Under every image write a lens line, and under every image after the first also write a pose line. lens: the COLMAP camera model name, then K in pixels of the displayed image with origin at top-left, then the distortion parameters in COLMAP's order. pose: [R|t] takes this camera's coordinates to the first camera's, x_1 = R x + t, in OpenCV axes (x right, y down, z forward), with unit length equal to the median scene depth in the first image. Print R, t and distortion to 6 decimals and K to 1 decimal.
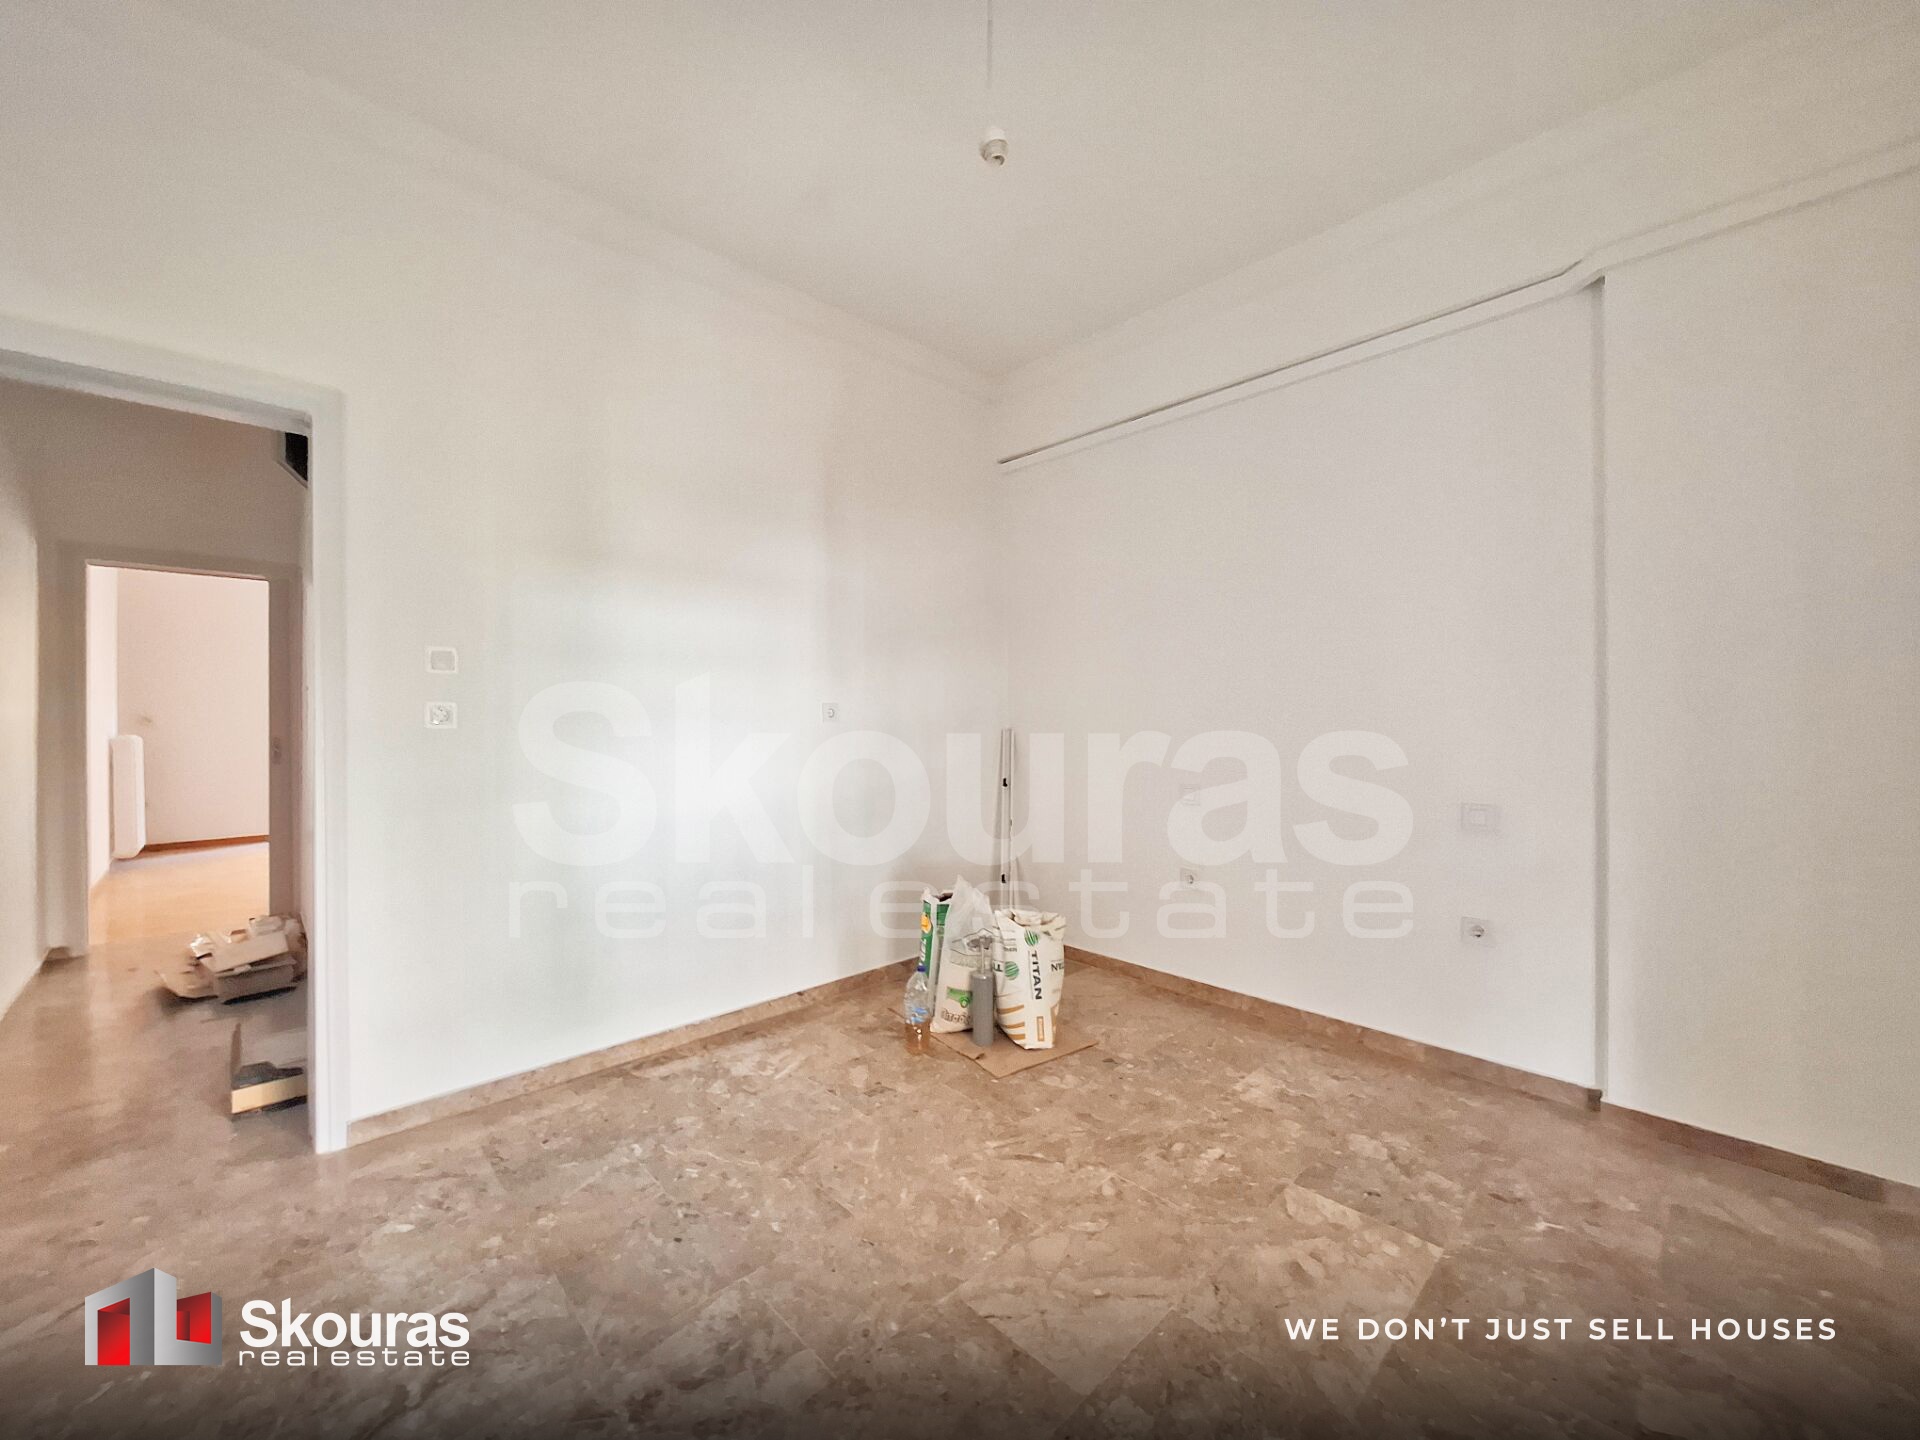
lens RADIAL K [[766.9, 0, 965.7], [0, 766.9, 718.5], [0, 0, 1]] dist [-0.001376, 0.000213]
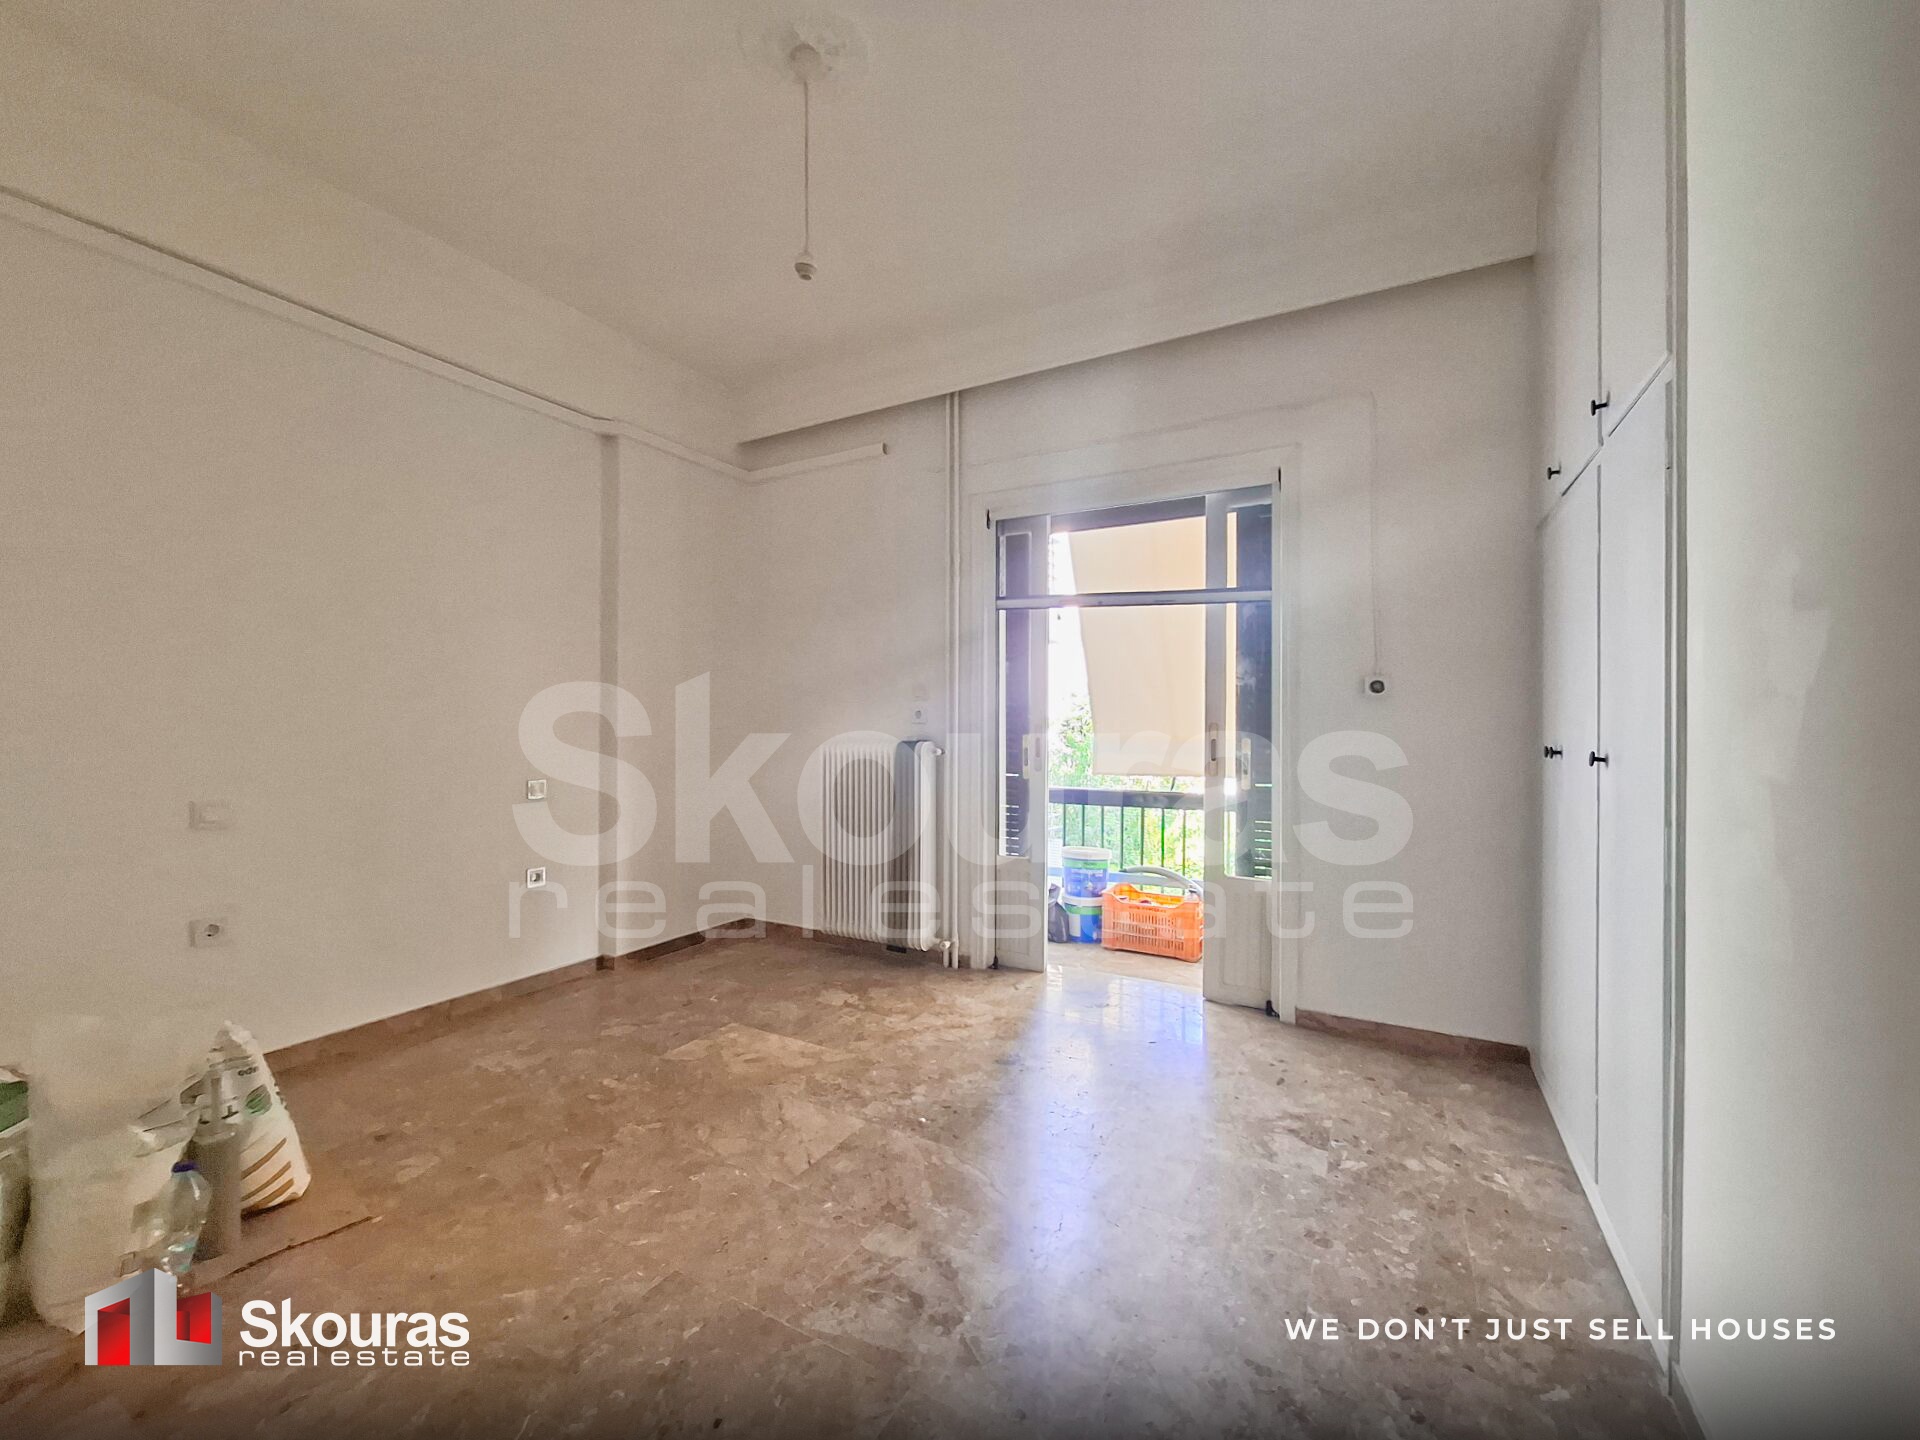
lens RADIAL K [[766.9, 0, 964.6], [0, 766.9, 725.4], [0, 0, 1]] dist [-0.001376, 0.000213]
pose [[-0.304499, 0.003685, 0.952505, -0.865097], [0.003629, 0.999990, -0.002709, 0.028245], [-0.952506, 0.002632, -0.304509, 0.766064]]
